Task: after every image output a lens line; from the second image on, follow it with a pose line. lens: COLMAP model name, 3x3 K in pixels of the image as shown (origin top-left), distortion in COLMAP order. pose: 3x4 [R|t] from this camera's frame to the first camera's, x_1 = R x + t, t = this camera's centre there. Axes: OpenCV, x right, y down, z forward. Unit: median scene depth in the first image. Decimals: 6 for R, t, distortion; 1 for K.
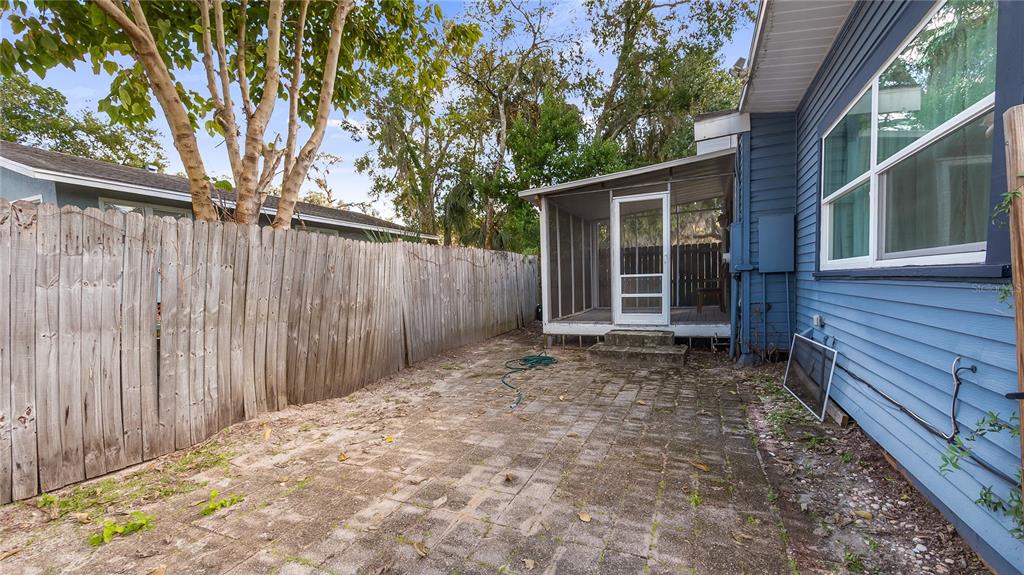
lens RADIAL K [[420.5, 0, 510.3], [0, 420.5, 286.4], [0, 0, 1]] dist [0.001564, 0.000114]
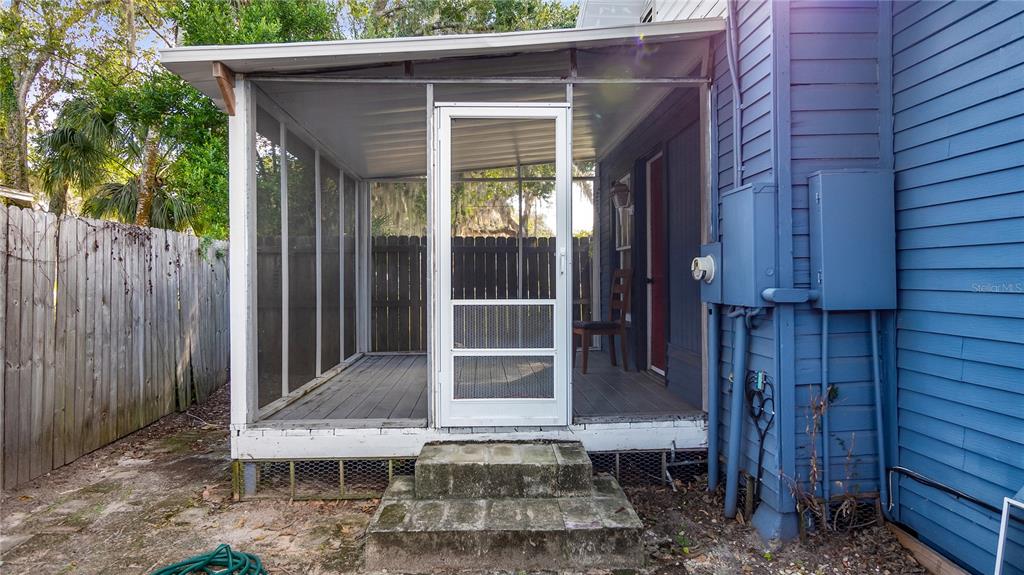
lens RADIAL K [[505.4, 0, 514.5], [0, 505.4, 280.7], [0, 0, 1]] dist [-0.009450, 0.000300]
pose [[0.862068, 0.022005, 0.506315, 0.078197], [-0.013877, 0.999707, -0.019820, -0.038740], [-0.506603, 0.010059, 0.862121, 0.601598]]
